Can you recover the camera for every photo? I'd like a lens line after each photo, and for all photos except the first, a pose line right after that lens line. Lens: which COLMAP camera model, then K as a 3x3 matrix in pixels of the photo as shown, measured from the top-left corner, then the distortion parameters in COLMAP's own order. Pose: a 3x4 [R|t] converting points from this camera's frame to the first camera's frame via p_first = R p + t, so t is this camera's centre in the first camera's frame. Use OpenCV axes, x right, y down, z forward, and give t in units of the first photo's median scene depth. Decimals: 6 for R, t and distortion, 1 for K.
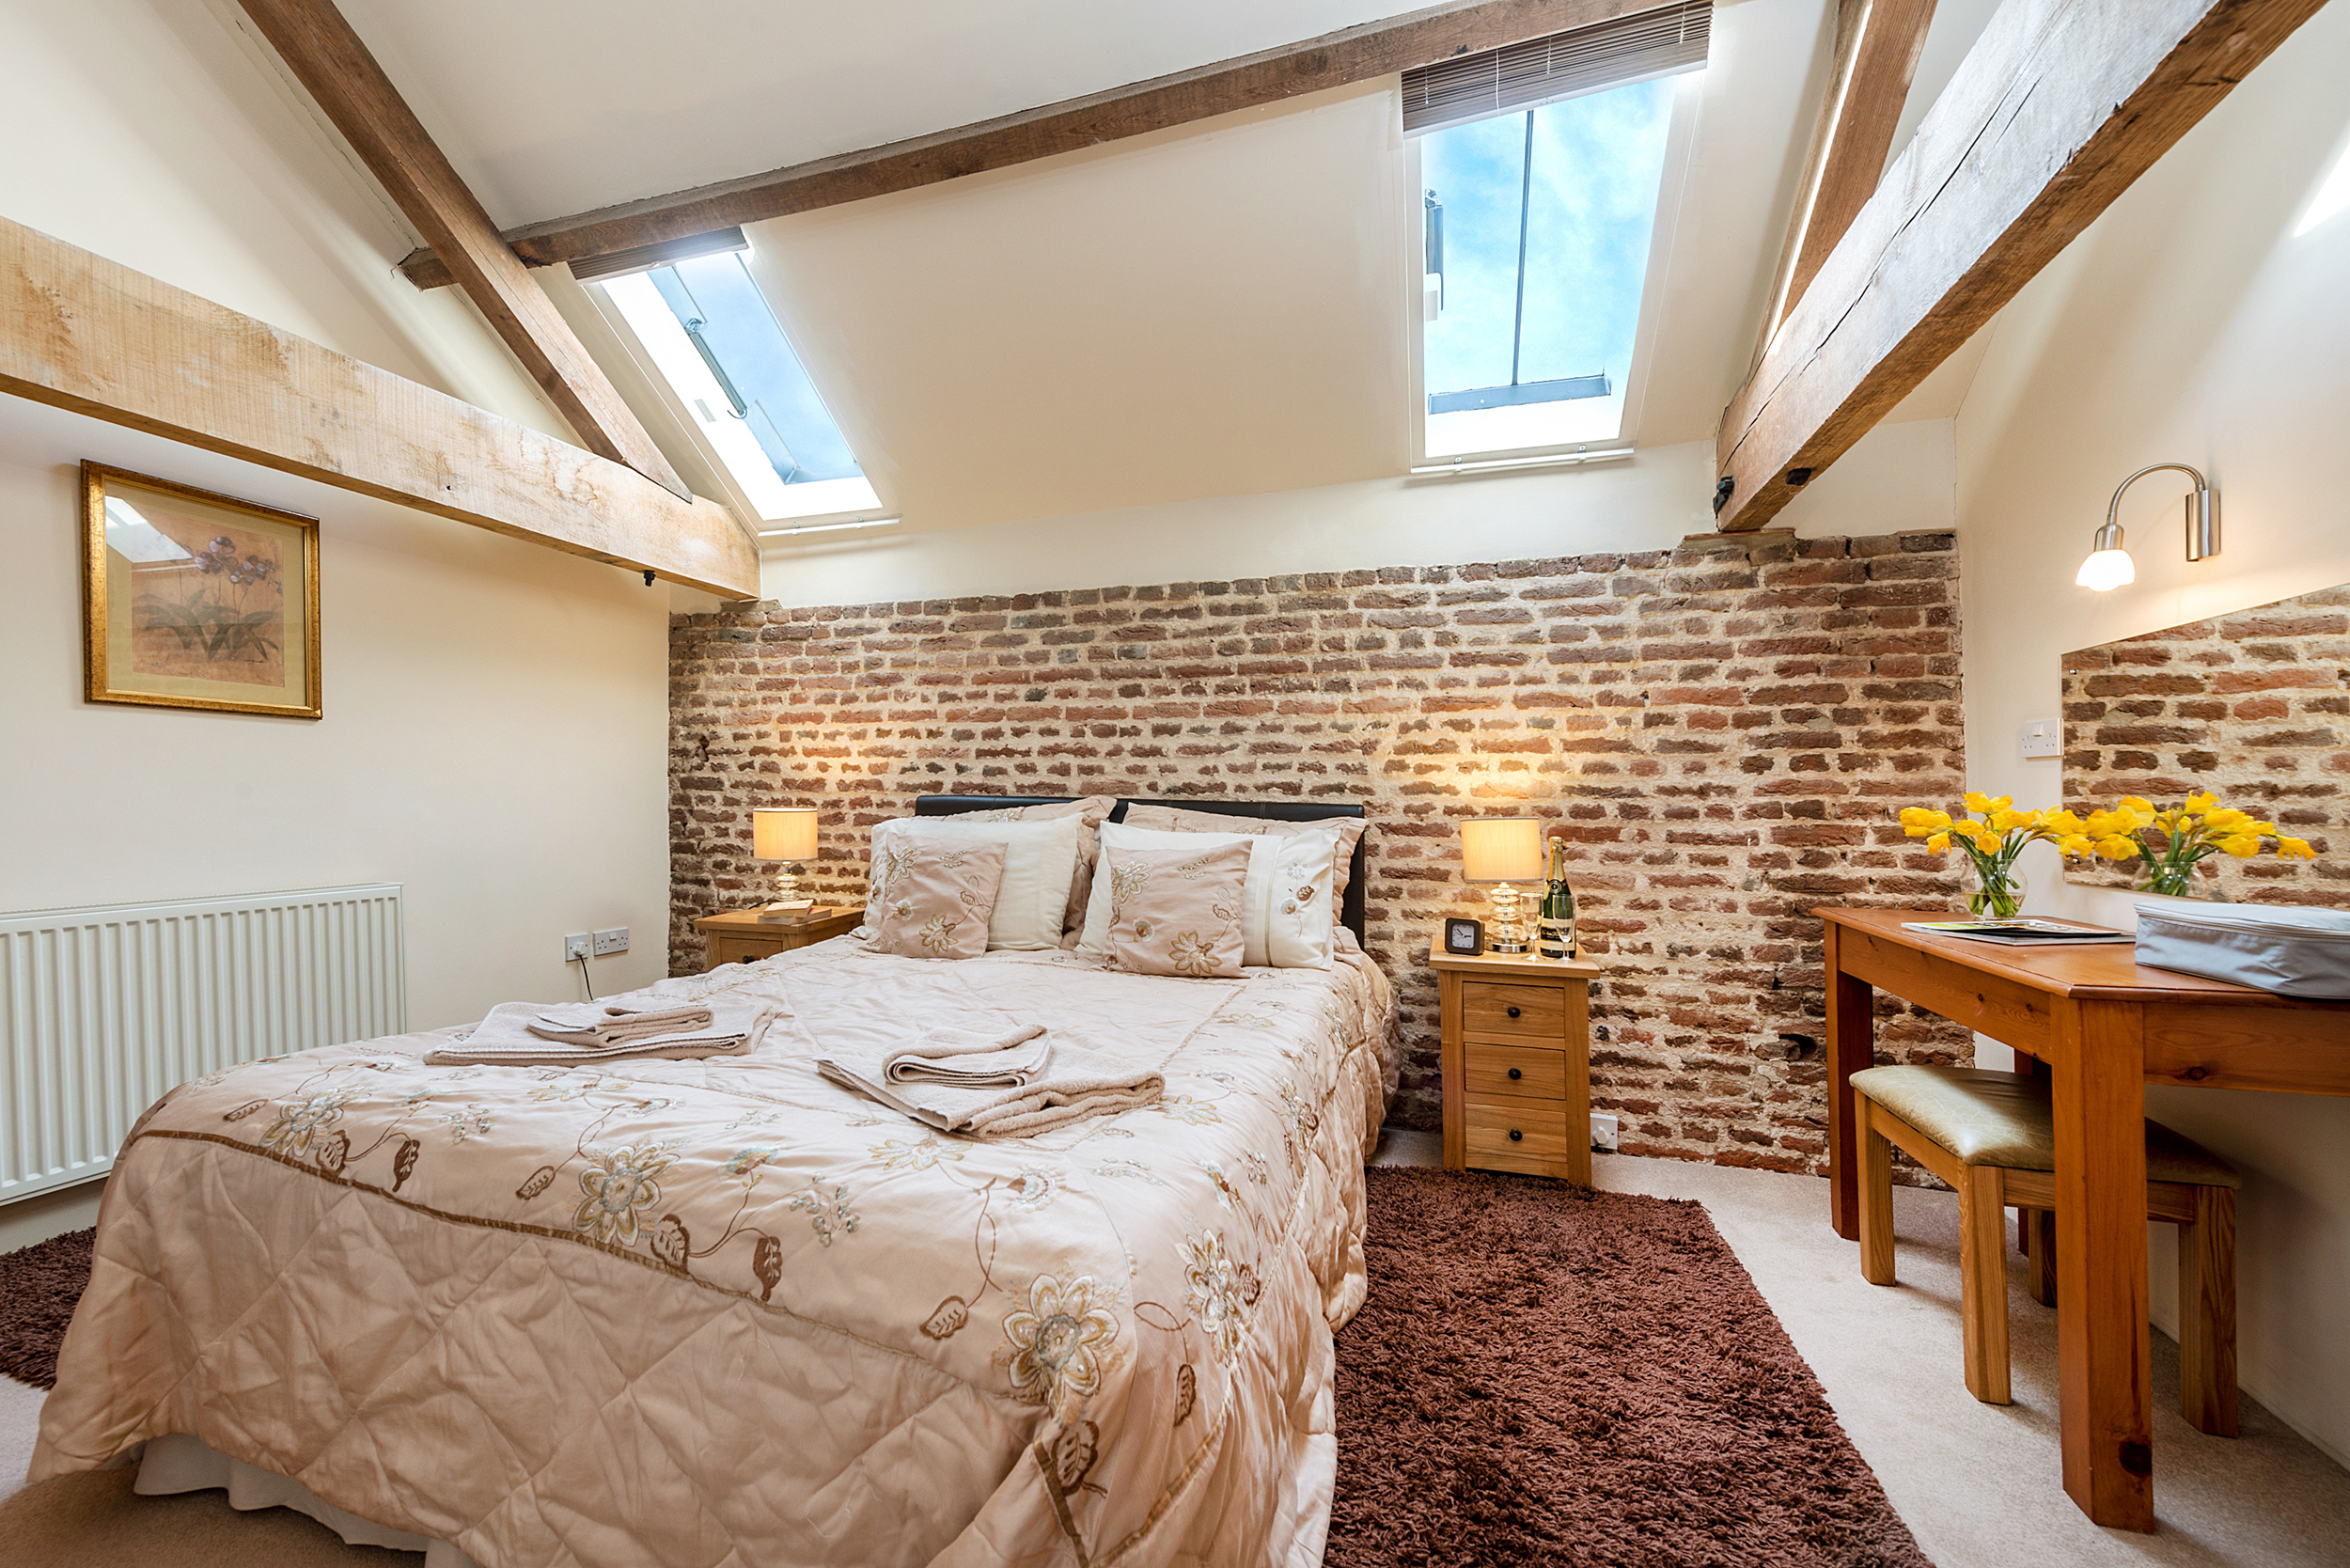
lens RADIAL K [[915.9, 0, 1174.5], [0, 915.9, 776.5], [0, 0, 1]] dist [0.018038, -0.008278]
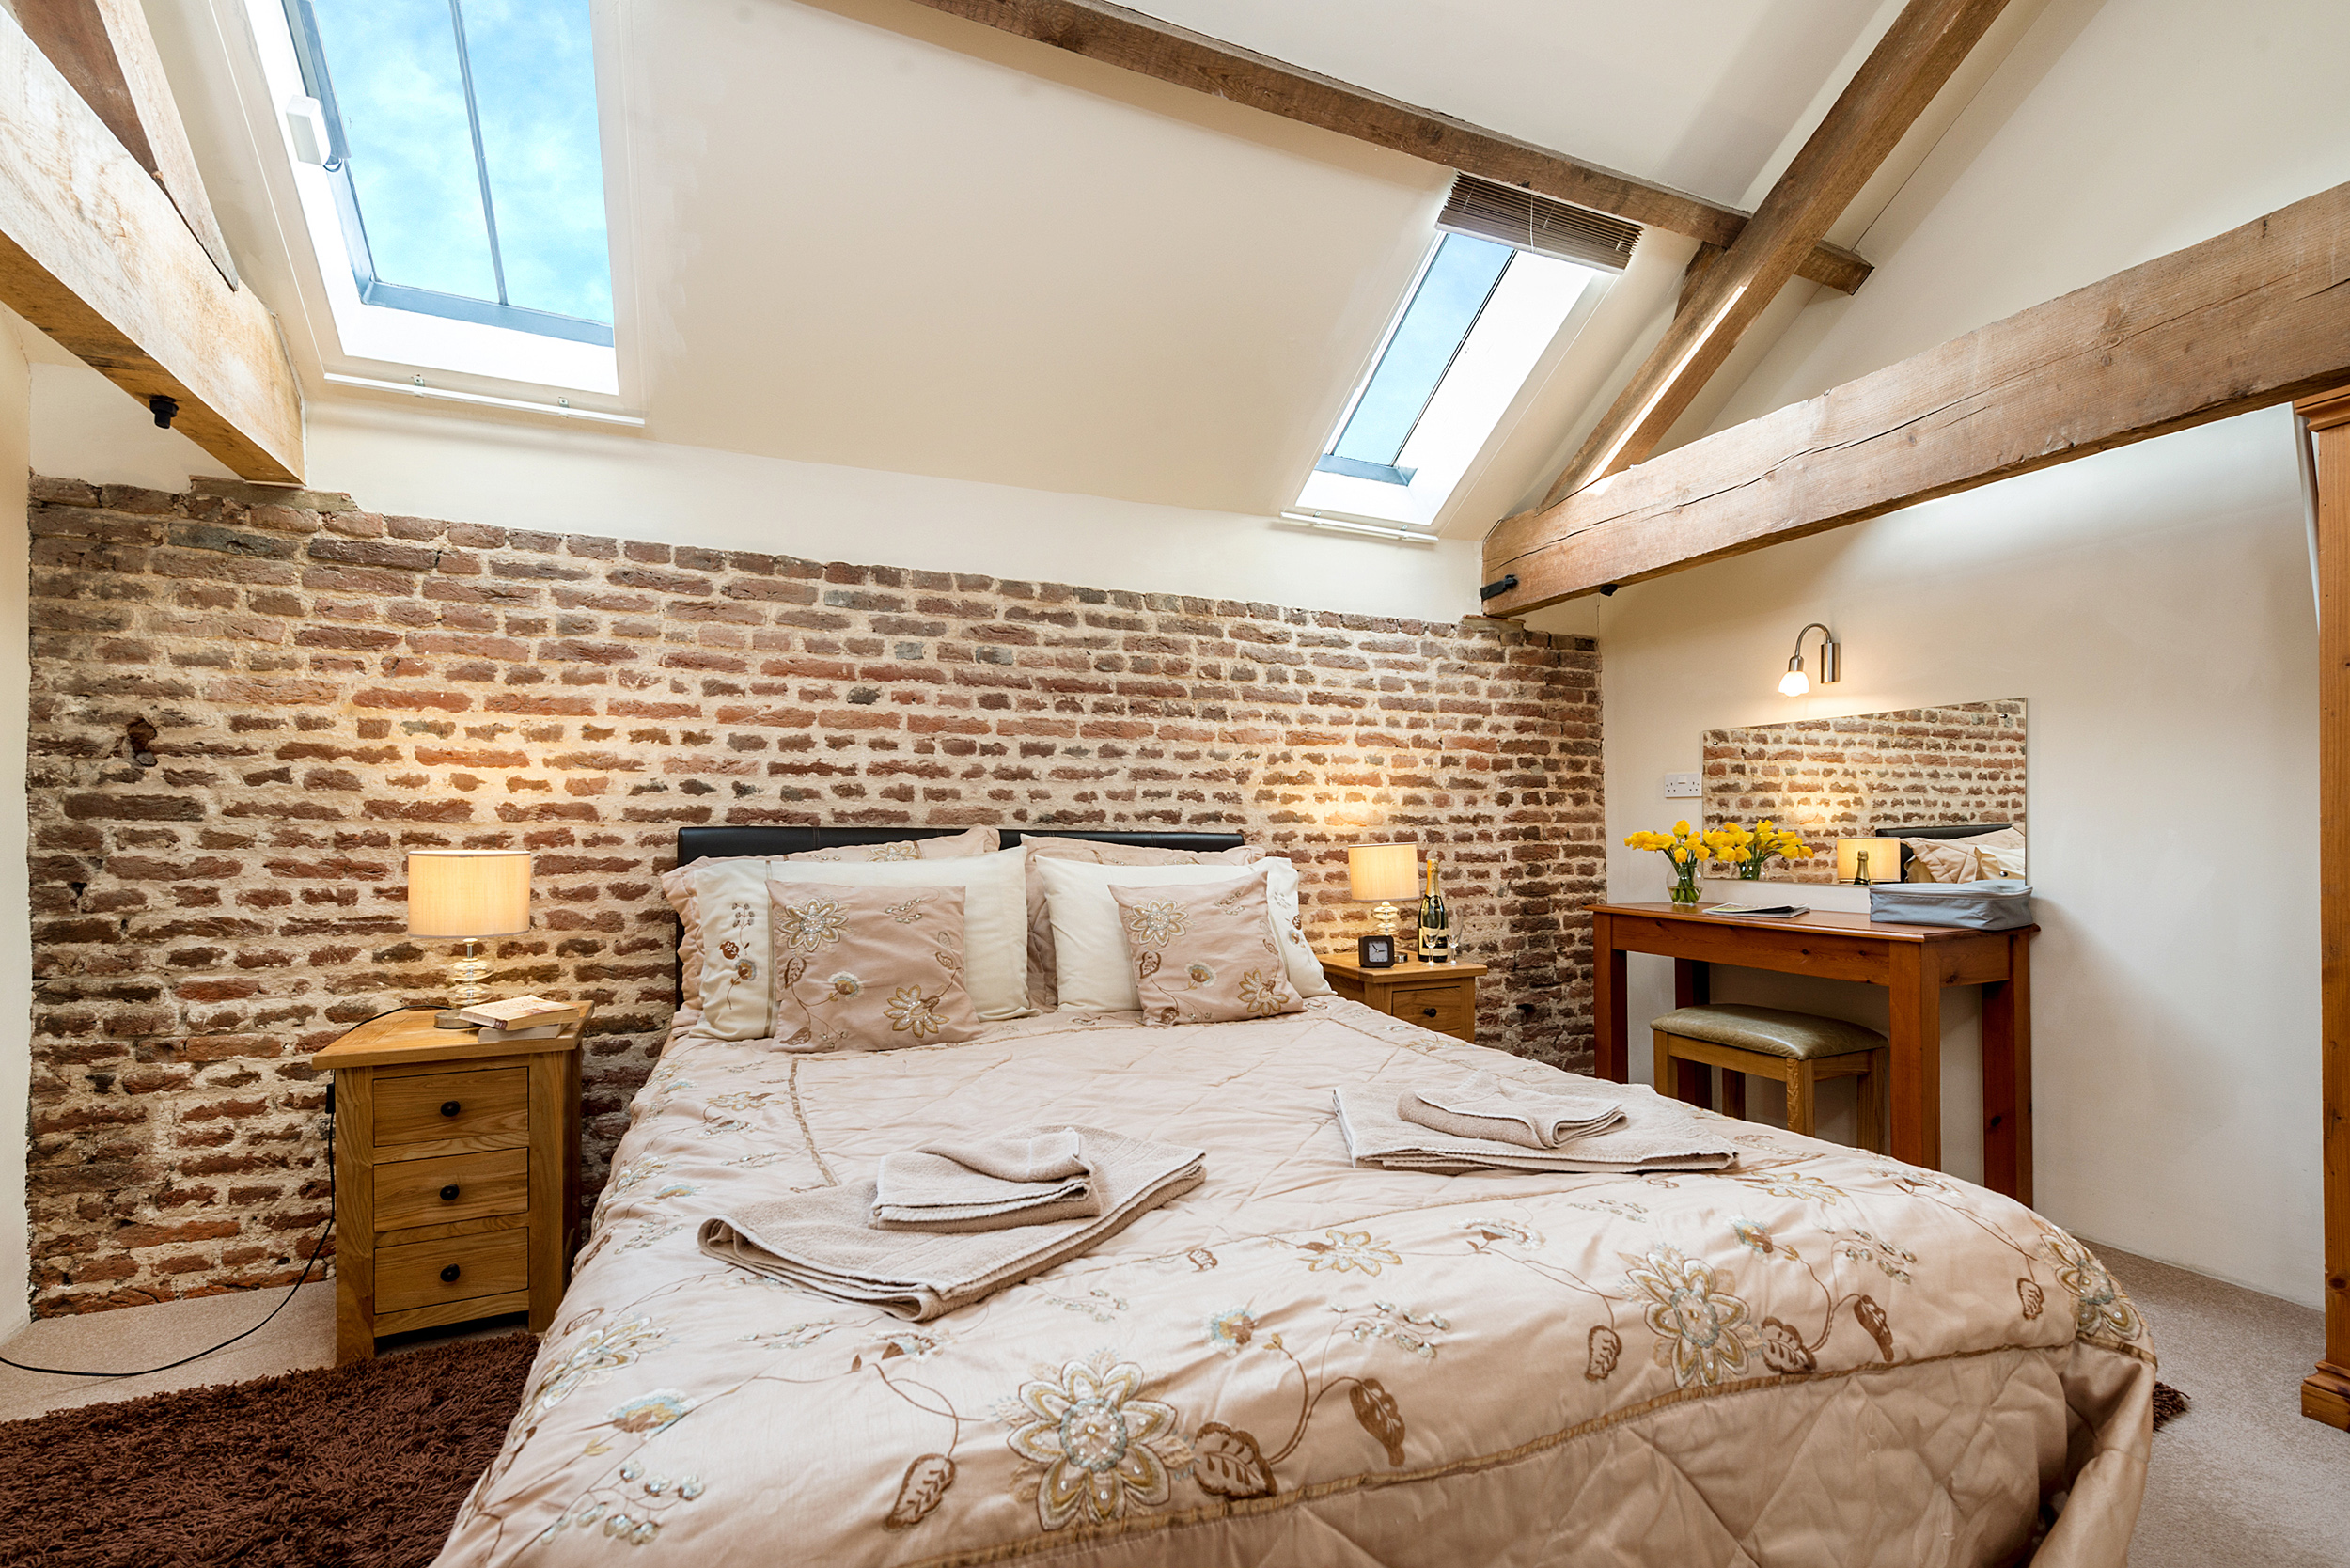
lens RADIAL K [[981.5, 0, 1139.6], [0, 981.5, 796.4], [0, 0, 1]] dist [0.017598, -0.007398]
pose [[0.761021, 0.014027, 0.648575, -0.545701], [-0.009507, 0.999900, -0.010470, 0.002240], [-0.648657, 0.001802, 0.761079, 0.232946]]
